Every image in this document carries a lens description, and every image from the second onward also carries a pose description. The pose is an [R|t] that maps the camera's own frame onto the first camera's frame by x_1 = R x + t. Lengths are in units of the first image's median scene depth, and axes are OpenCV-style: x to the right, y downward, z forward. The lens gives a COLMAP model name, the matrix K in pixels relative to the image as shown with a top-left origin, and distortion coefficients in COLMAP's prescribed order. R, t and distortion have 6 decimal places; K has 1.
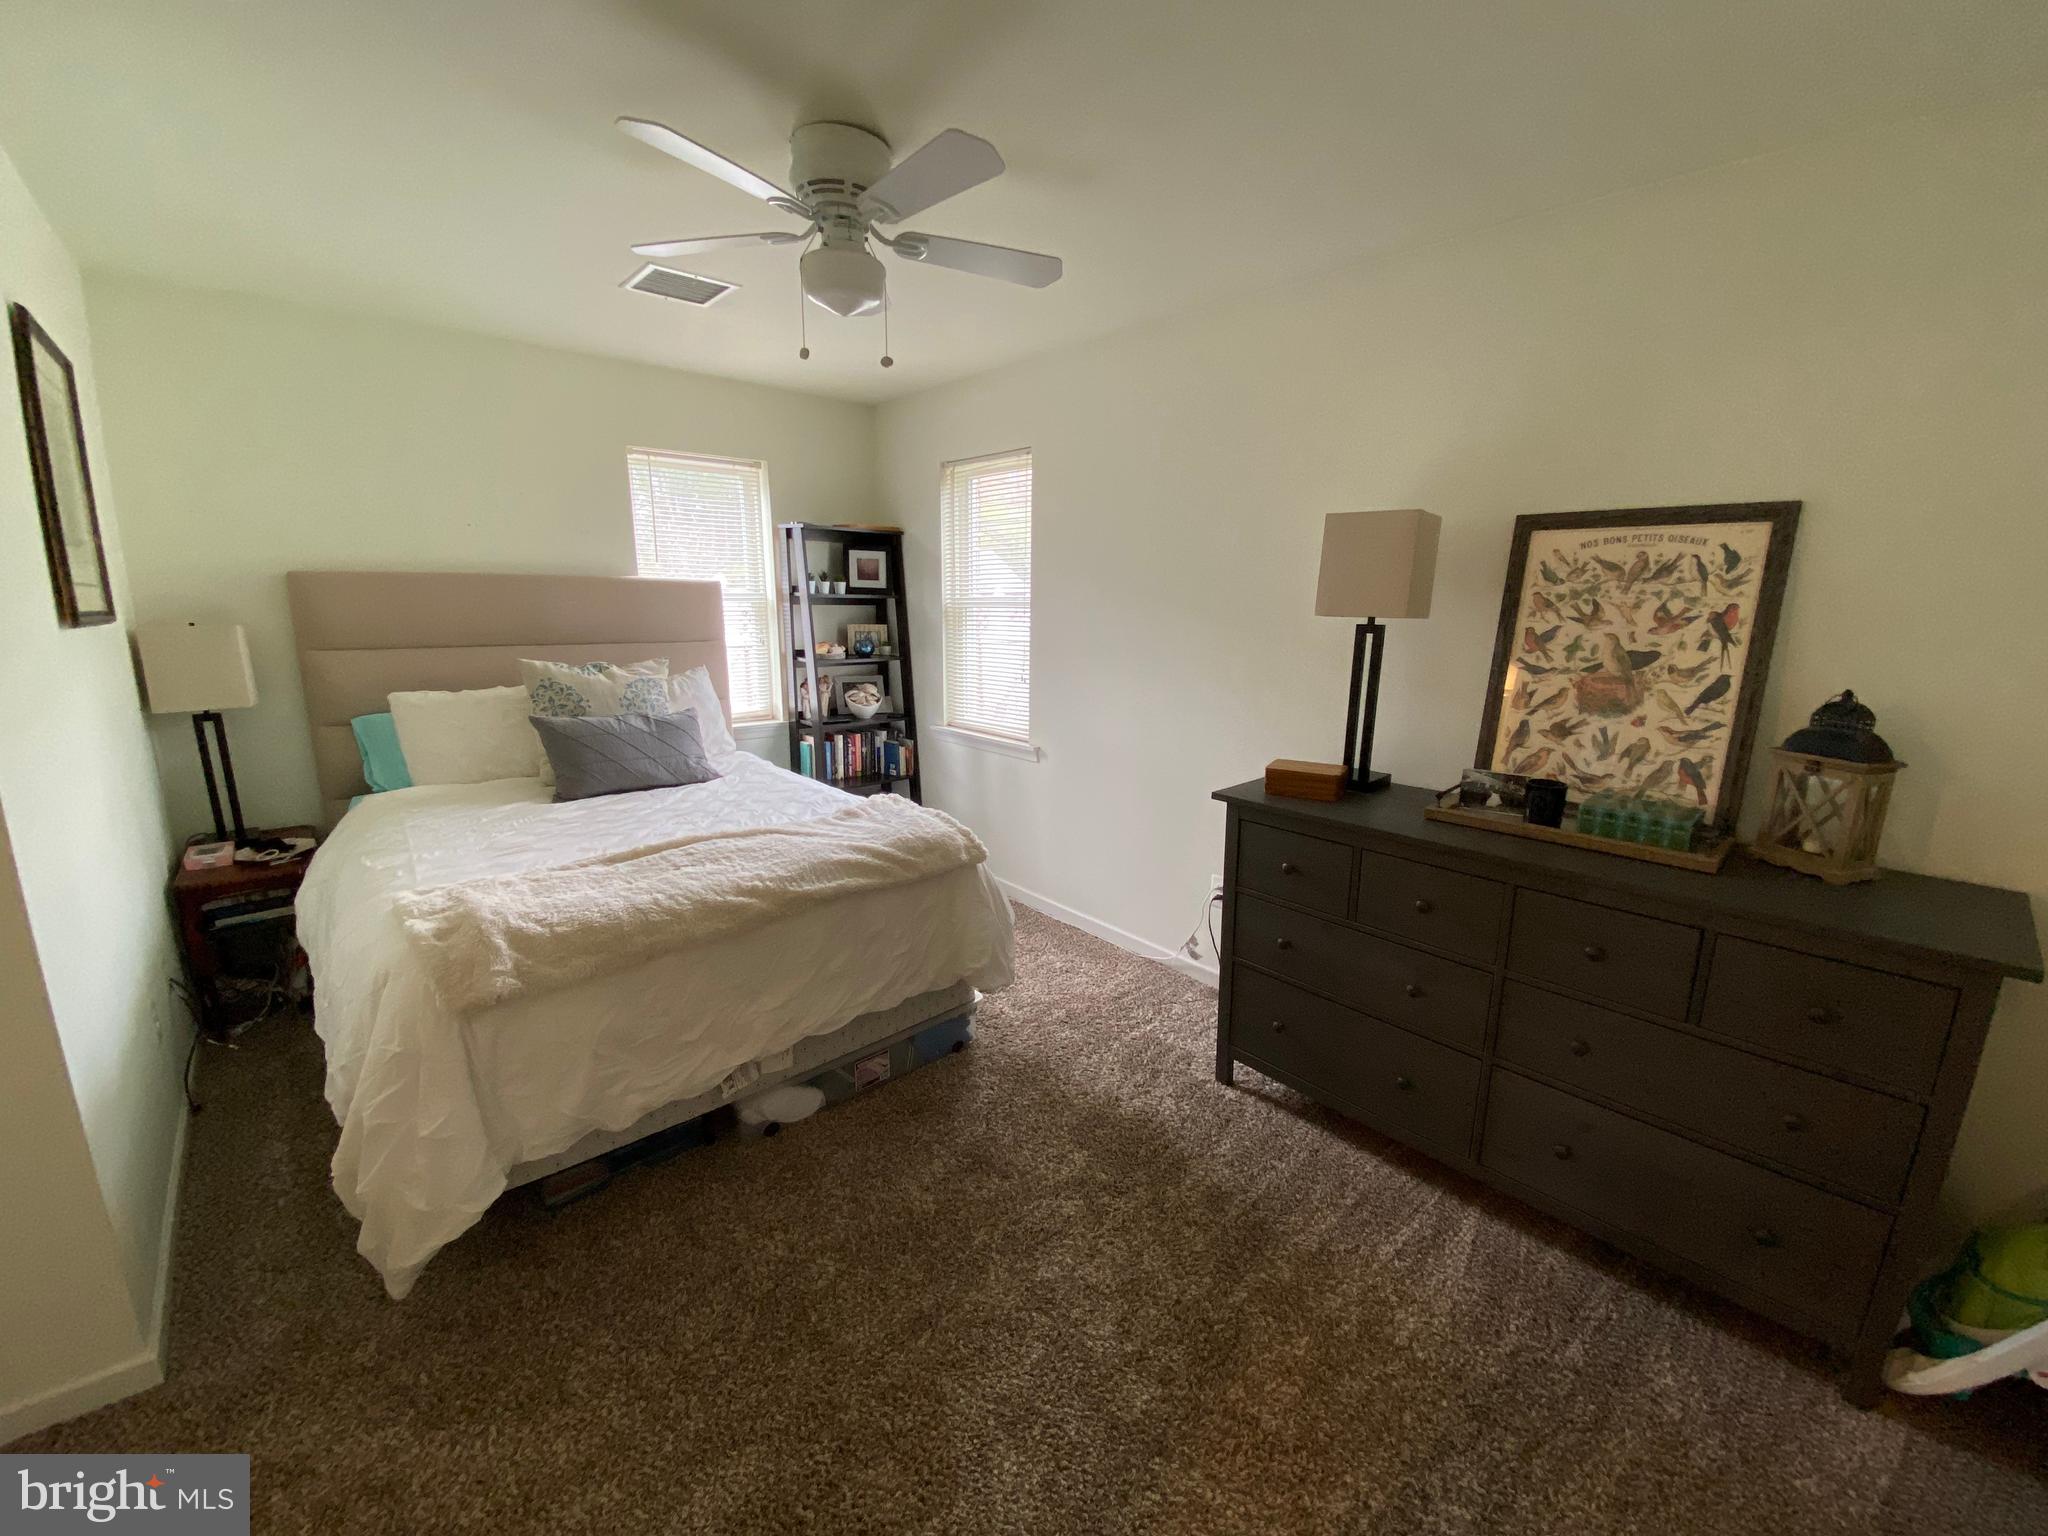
lens RADIAL K [[804.1, 0, 979.8], [0, 804.1, 770.9], [0, 0, 1]] dist [0.020637, -0.029474]
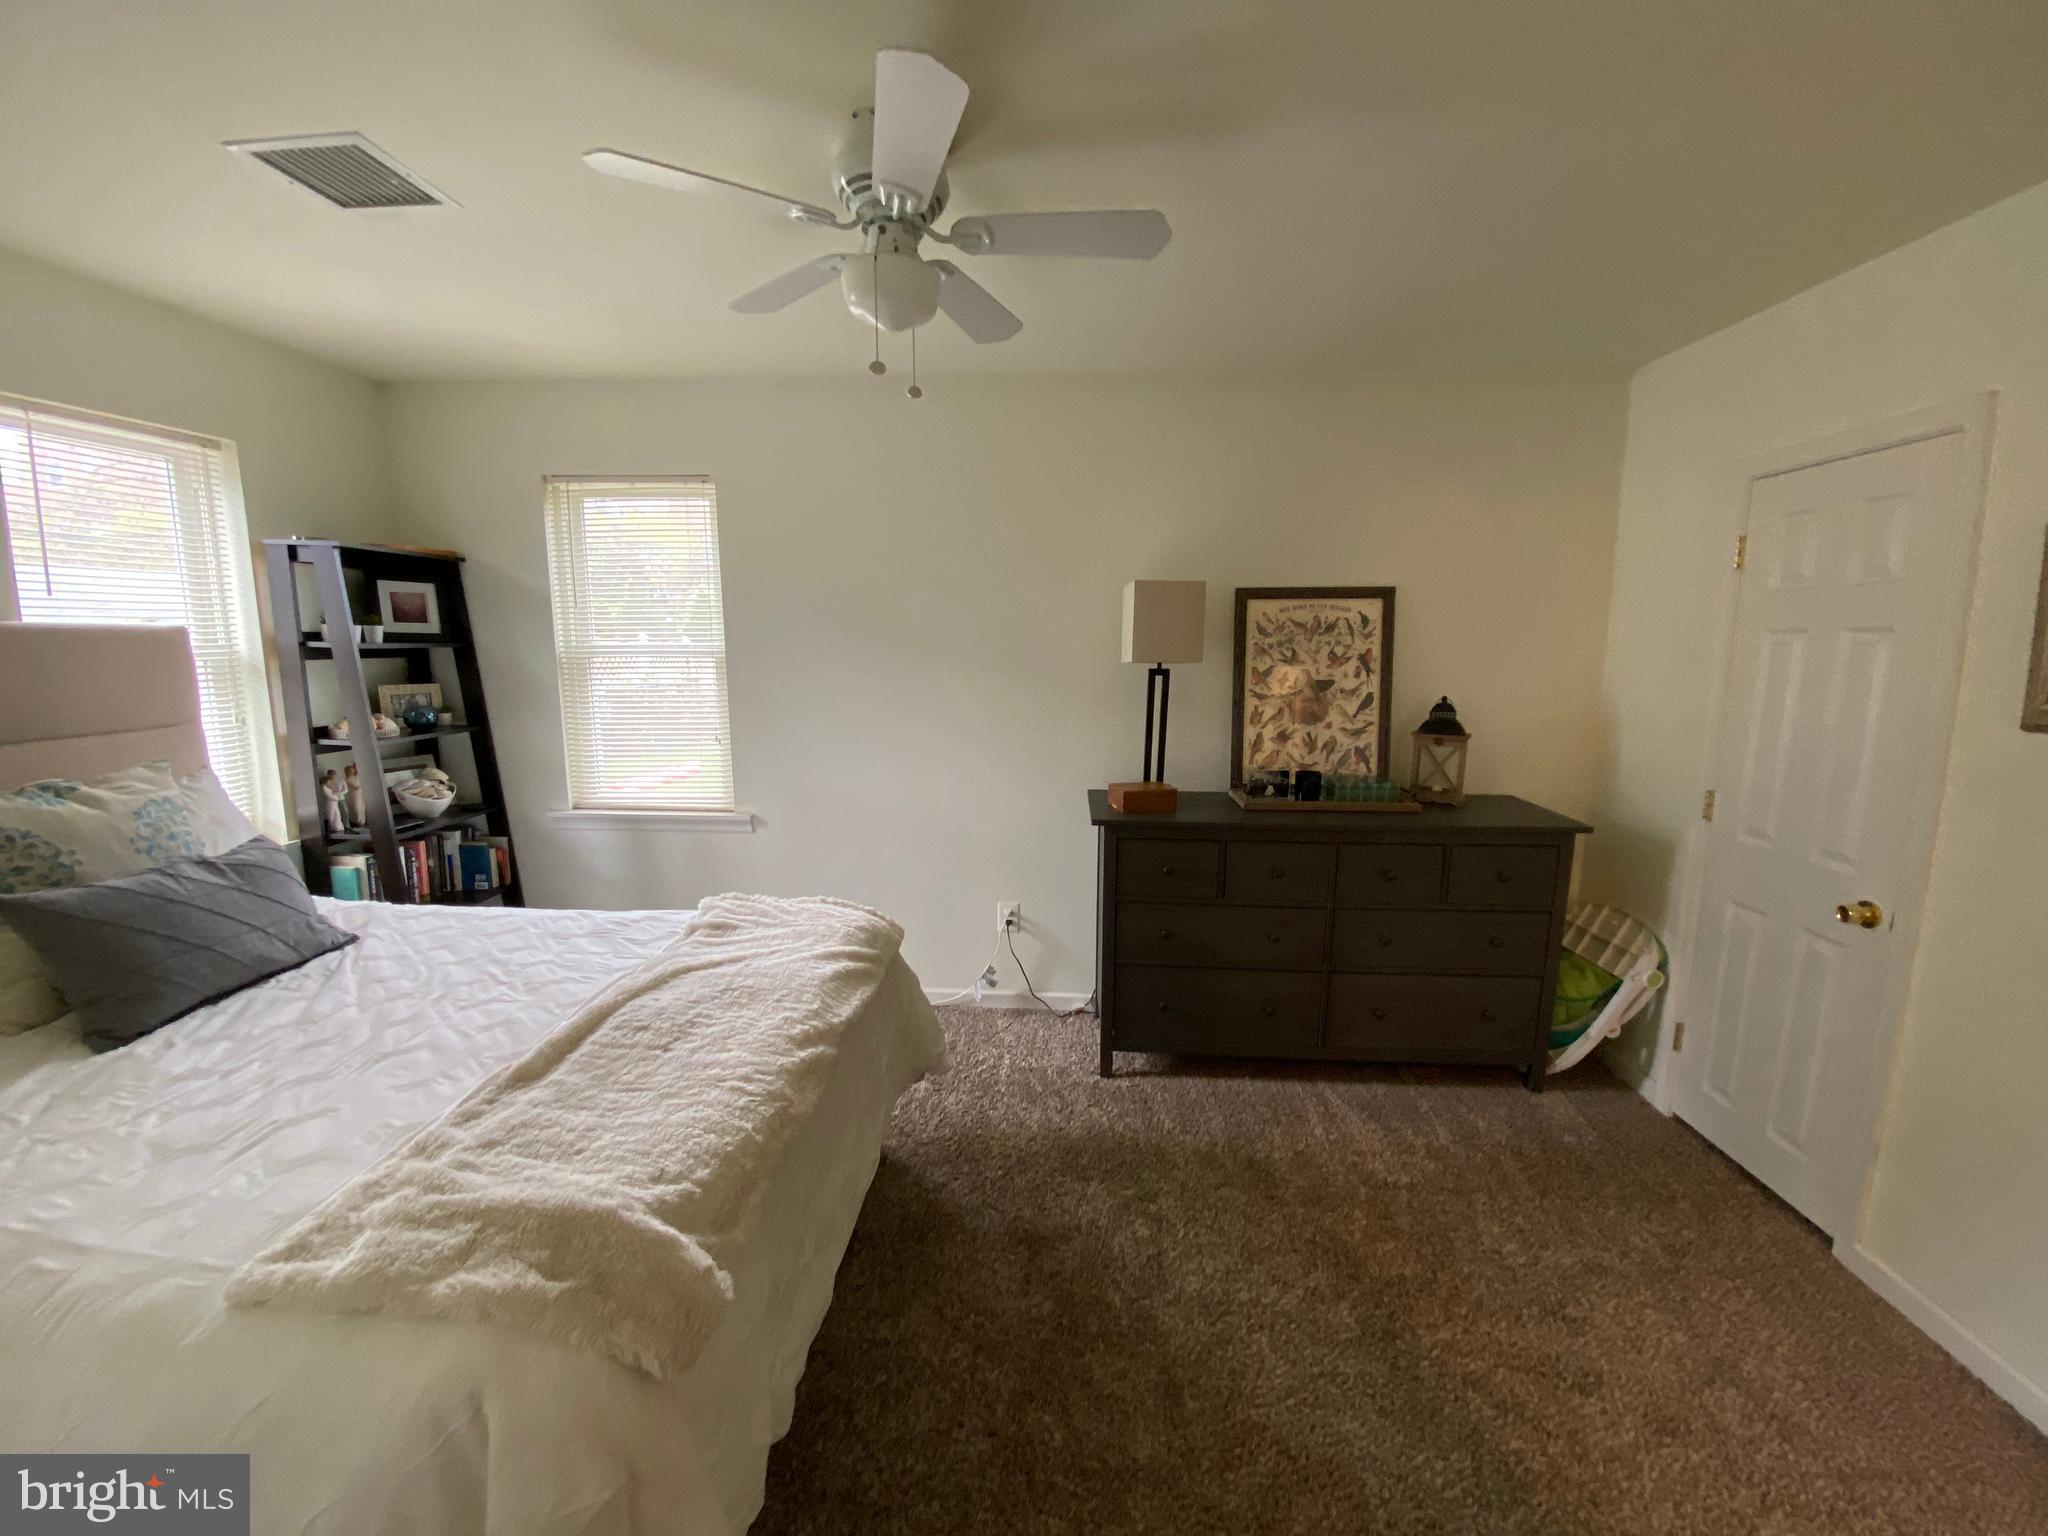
lens RADIAL K [[828.4, 0, 1031.6], [0, 828.4, 770.9], [0, 0, 1]] dist [0.021358, -0.020062]
pose [[0.700259, -0.117680, 0.704123, -0.612387], [0.153866, 0.988018, 0.012106, -0.072571], [-0.697110, 0.099863, 0.709975, 0.247029]]
